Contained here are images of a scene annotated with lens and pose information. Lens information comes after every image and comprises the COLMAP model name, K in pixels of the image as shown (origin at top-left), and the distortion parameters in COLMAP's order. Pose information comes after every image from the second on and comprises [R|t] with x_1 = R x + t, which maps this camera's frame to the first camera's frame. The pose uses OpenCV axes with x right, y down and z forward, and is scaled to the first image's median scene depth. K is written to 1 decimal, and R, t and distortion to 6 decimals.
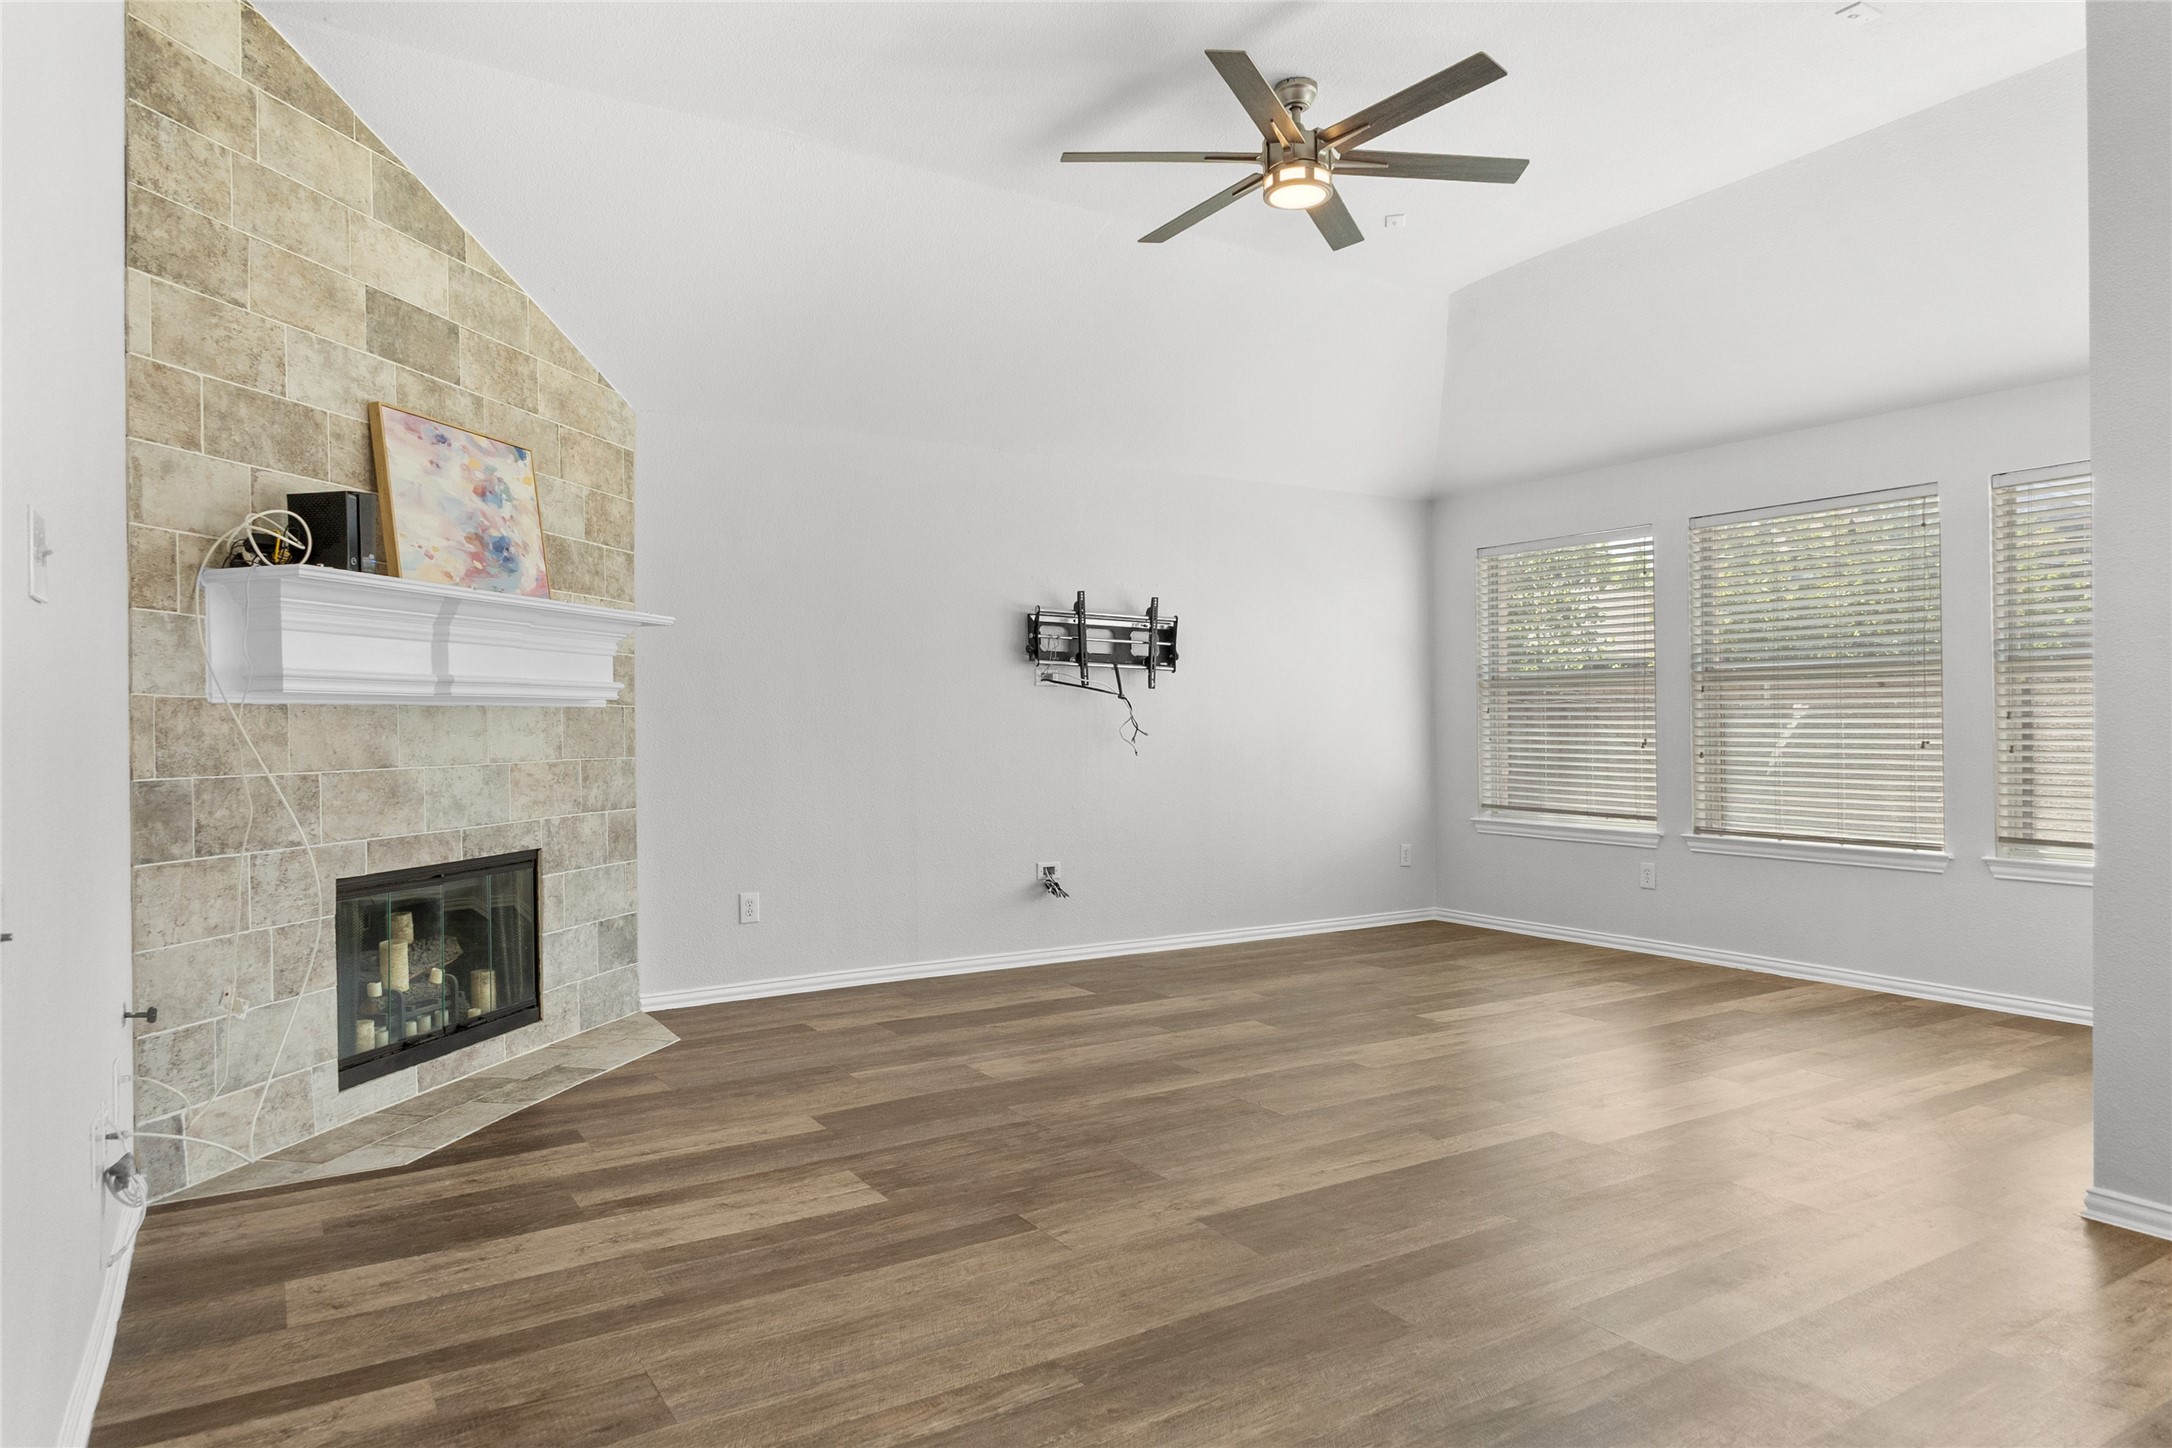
lens RADIAL K [[1319.5, 0, 1081.6], [0, 1319.5, 724.4], [0, 0, 1]] dist [0.019263, -0.014953]
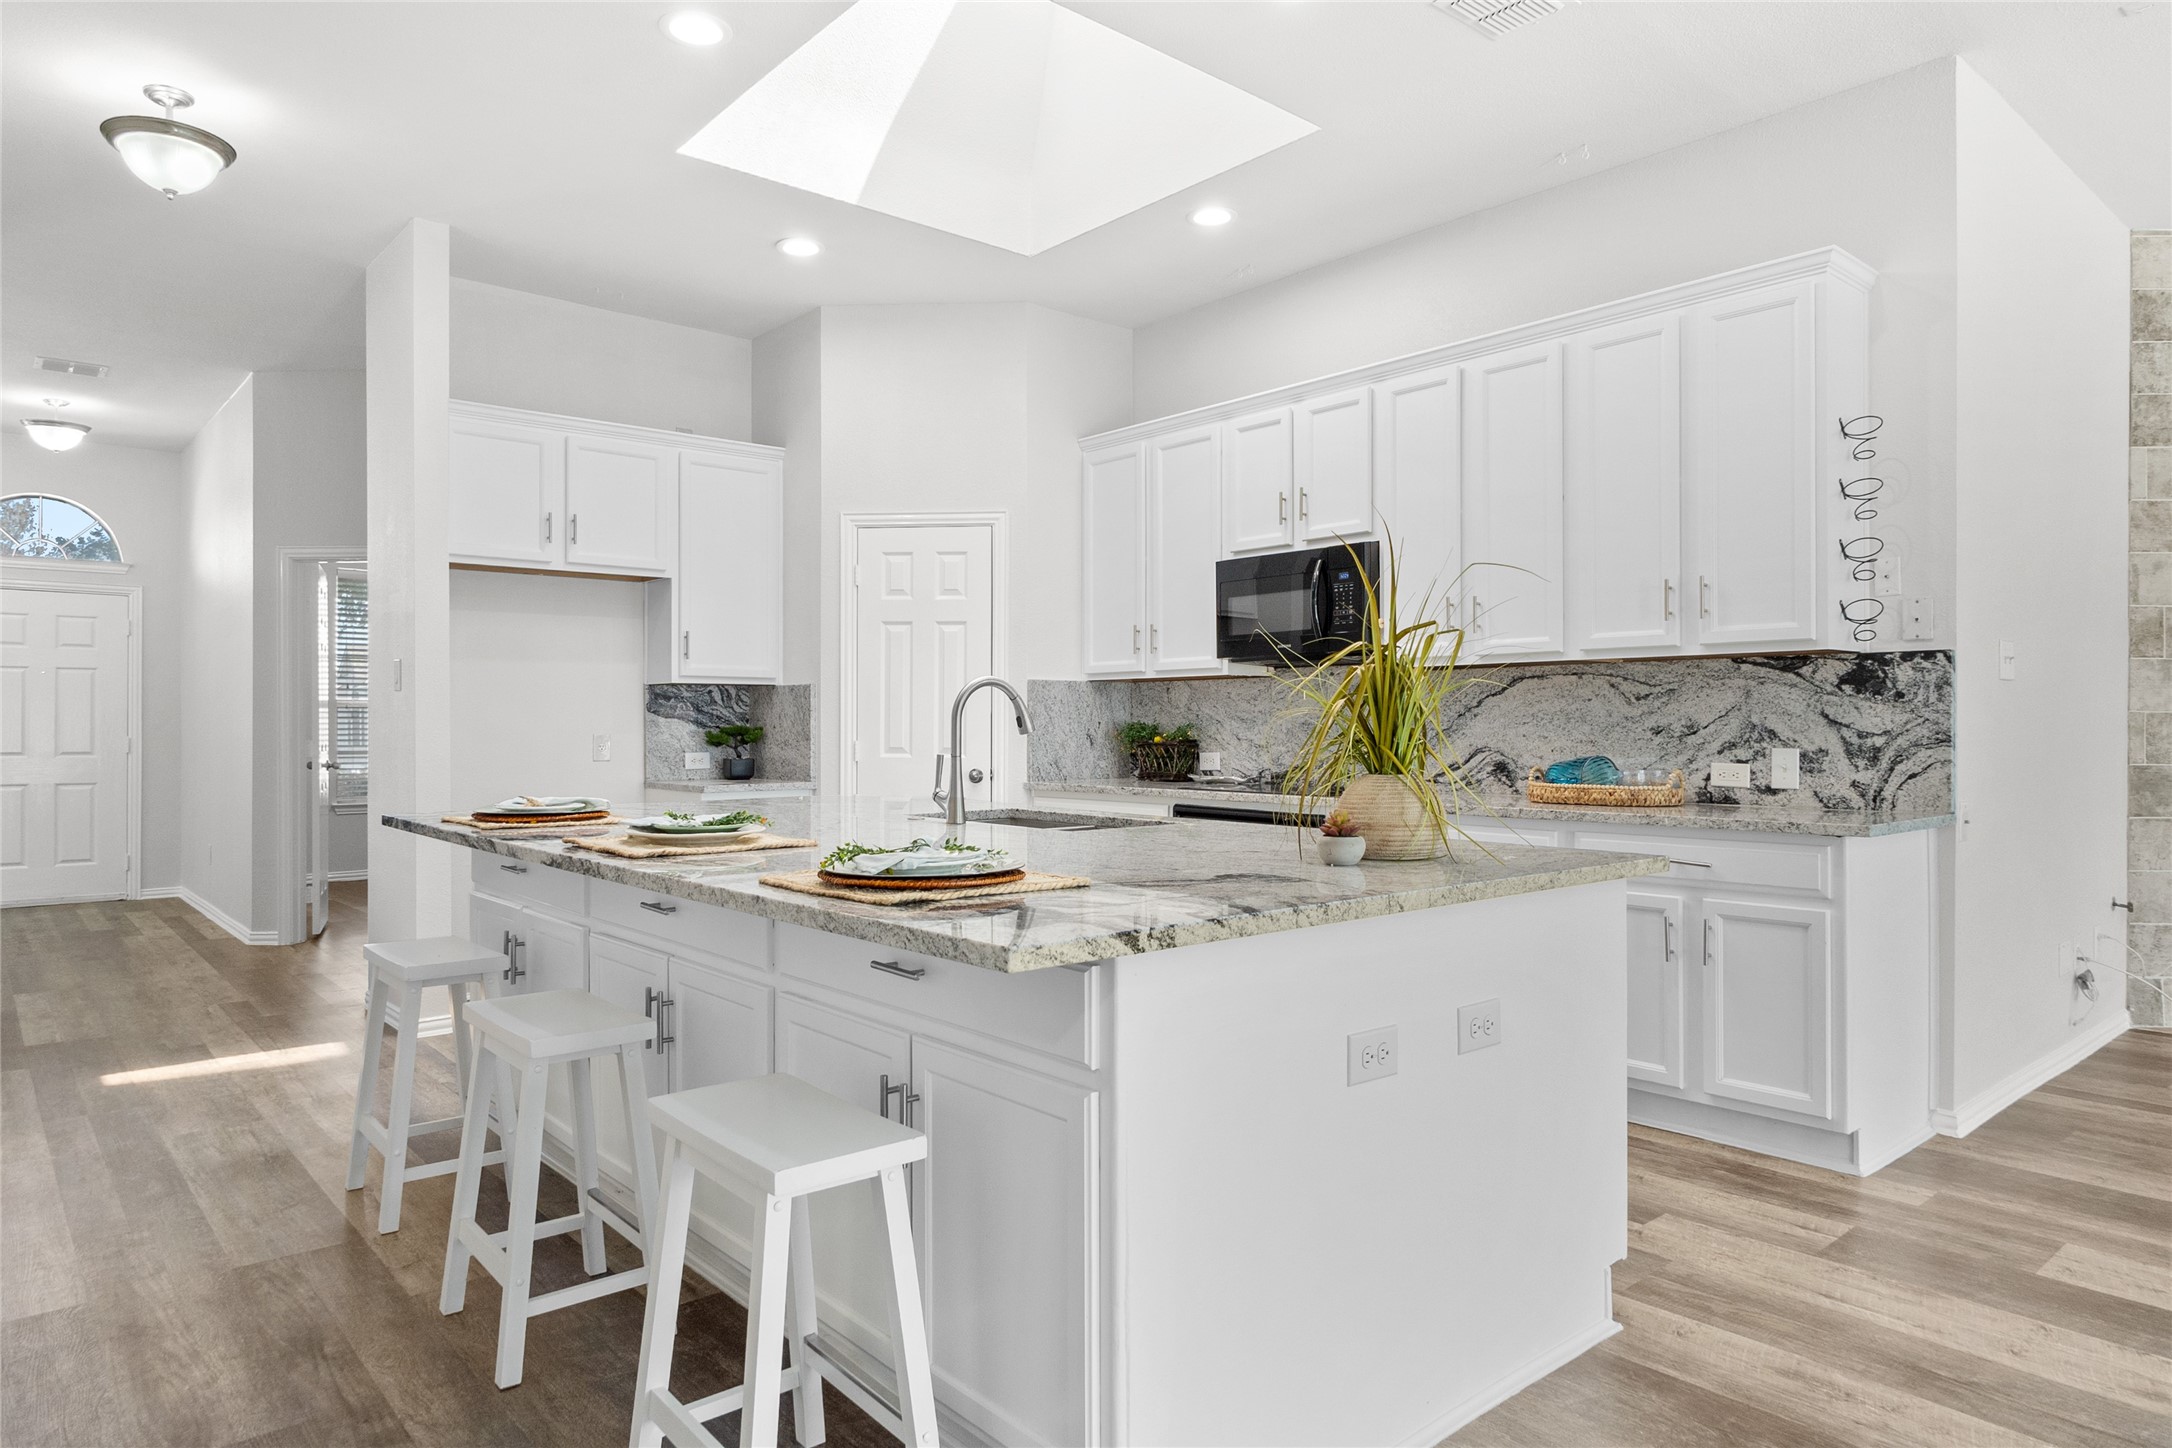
lens RADIAL K [[1319.5, 0, 1151.3], [0, 1319.5, 737.3], [0, 0, 1]] dist [0.019263, -0.014953]
pose [[0.176241, 0.014119, -0.984246, 0.517640], [-0.000235, 0.999898, 0.014301, -0.010802], [0.984347, -0.002289, 0.176226, -0.356925]]
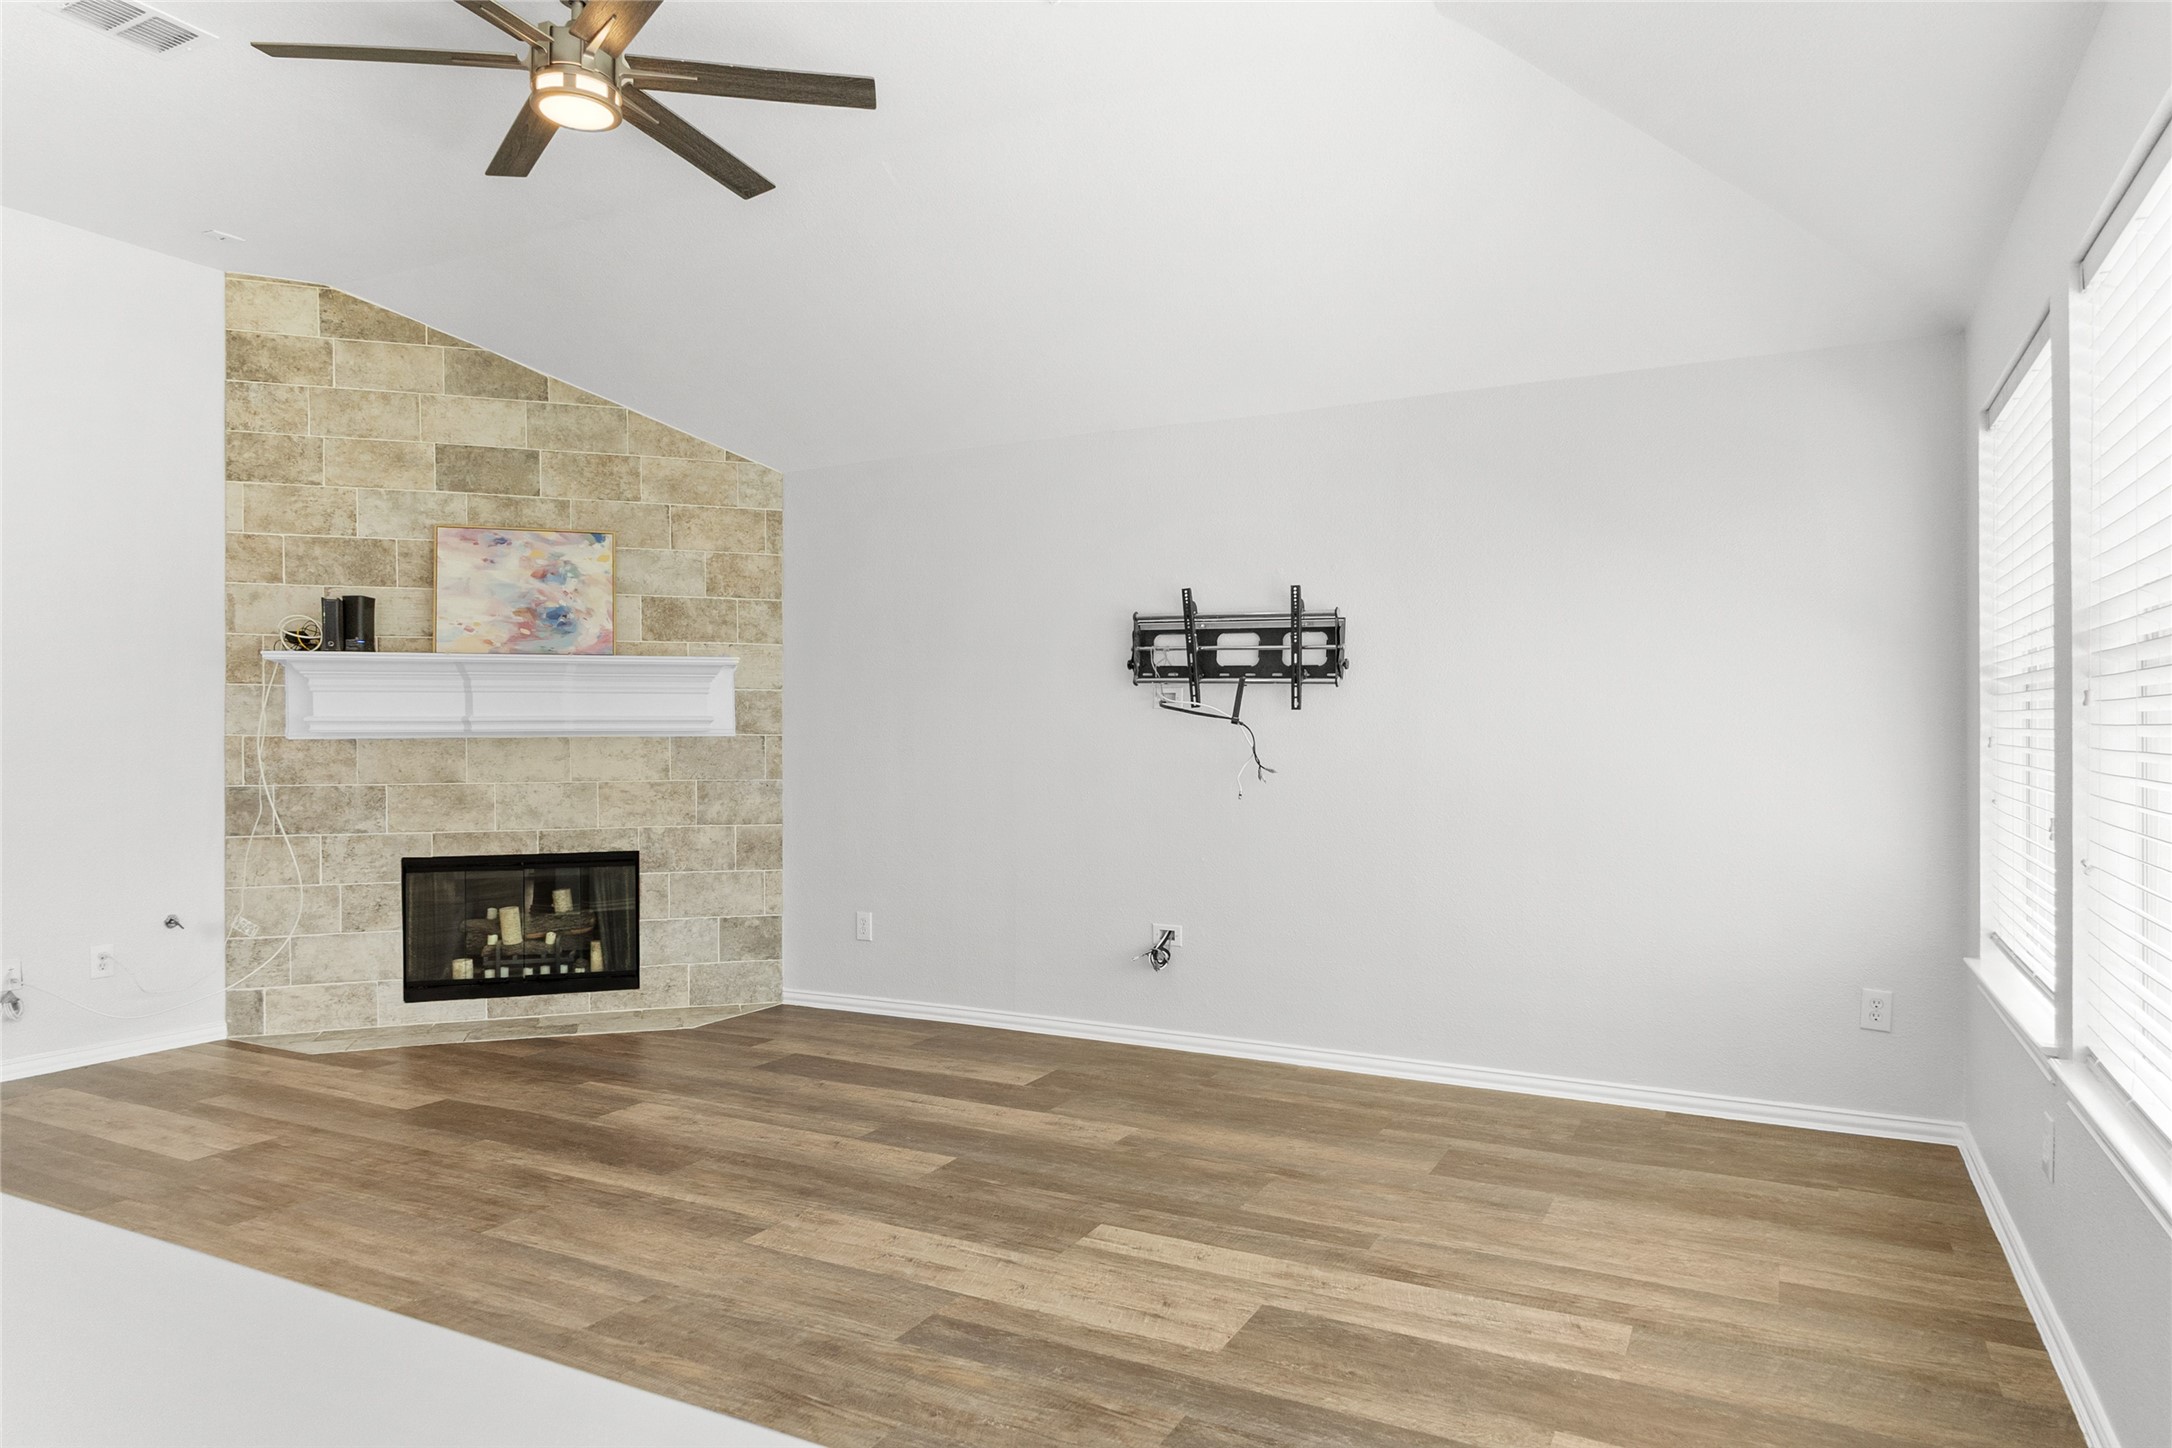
lens RADIAL K [[1319.5, 0, 1111.2], [0, 1319.5, 748.0], [0, 0, 1]] dist [0.019263, -0.014953]
pose [[0.513128, 0.015530, -0.858172, 1.012609], [-0.002249, 0.999857, 0.016749, -0.028639], [0.858309, -0.006665, 0.513090, 0.850603]]
